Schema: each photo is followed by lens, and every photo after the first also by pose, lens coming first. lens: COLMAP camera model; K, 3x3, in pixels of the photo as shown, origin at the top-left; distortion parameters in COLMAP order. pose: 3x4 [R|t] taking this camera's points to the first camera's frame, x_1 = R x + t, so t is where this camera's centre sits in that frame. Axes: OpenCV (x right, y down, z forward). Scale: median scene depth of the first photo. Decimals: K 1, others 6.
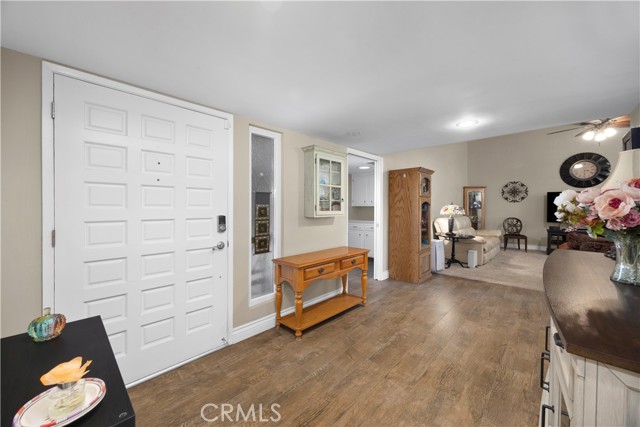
lens RADIAL K [[244.7, 0, 325.7], [0, 244.7, 208.8], [0, 0, 1]] dist [-0.001307, -0.000507]
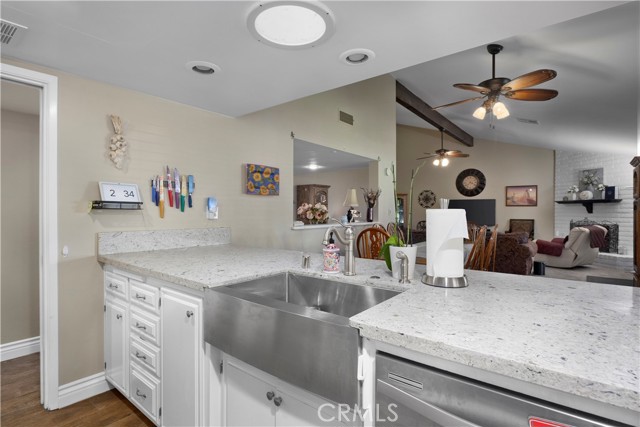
lens RADIAL K [[322.9, 0, 327.8], [0, 322.9, 214.9], [0, 0, 1]] dist [-0.010163, 0.000879]
pose [[0.996585, 0.002167, 0.082541, 0.180076], [-0.002410, 0.999993, 0.002848, 0.004724], [-0.082534, -0.003037, 0.996584, -0.556903]]
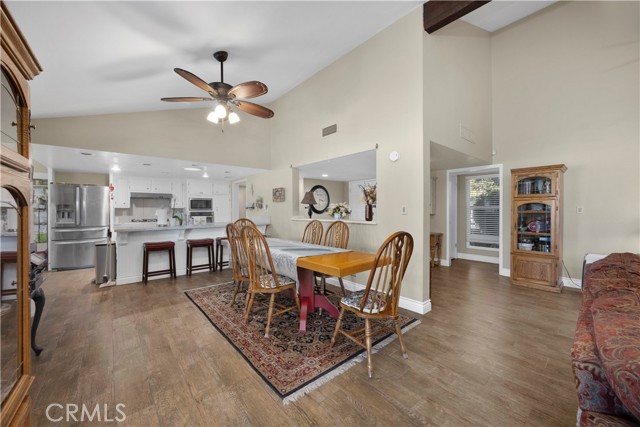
lens RADIAL K [[244.7, 0, 302.0], [0, 244.7, 214.7], [0, 0, 1]] dist [-0.001307, -0.000507]
pose [[-0.170793, 0.023388, -0.985029, 0.892469], [-0.003288, 0.999699, 0.024306, -0.002634], [0.985301, 0.007390, -0.170665, 0.157261]]
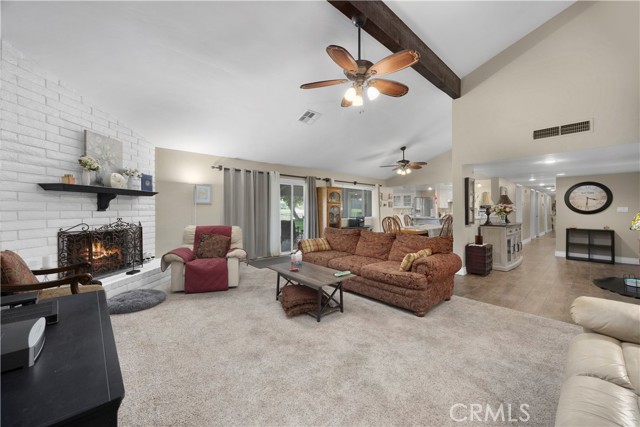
lens RADIAL K [[244.7, 0, 324.7], [0, 244.7, 209.7], [0, 0, 1]] dist [-0.001307, -0.000507]
pose [[-0.995930, 0.000148, 0.090130, 0.729409], [0.000783, 0.999975, 0.007002, -0.006934], [-0.090126, 0.007044, -0.995905, 1.037734]]
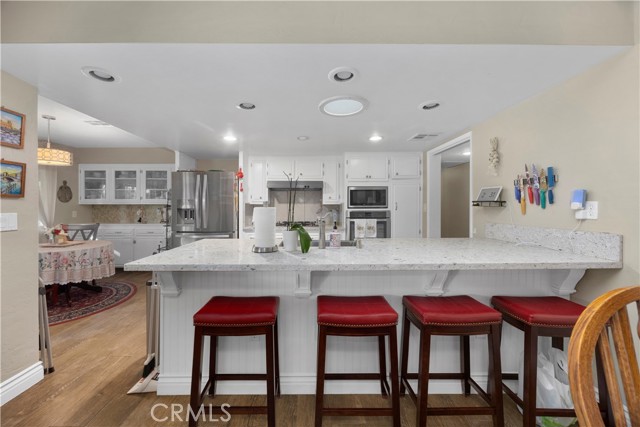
lens RADIAL K [[244.7, 0, 318.8], [0, 244.7, 206.5], [0, 0, 1]] dist [-0.001307, -0.000507]
pose [[-0.708631, -0.000502, -0.705579, 0.411224], [-0.003199, 0.999992, 0.002502, 0.000127], [0.705572, 0.004030, -0.708626, -0.127788]]
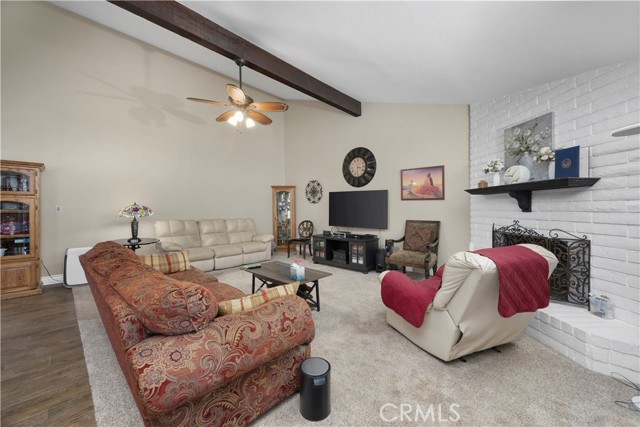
lens RADIAL K [[244.7, 0, 326.4], [0, 244.7, 207.6], [0, 0, 1]] dist [-0.001307, -0.000507]
pose [[0.999977, 0.003433, -0.005885, 0.892695], [-0.003495, 0.999940, -0.010427, -0.002063], [0.005849, 0.010447, 0.999928, 0.107588]]
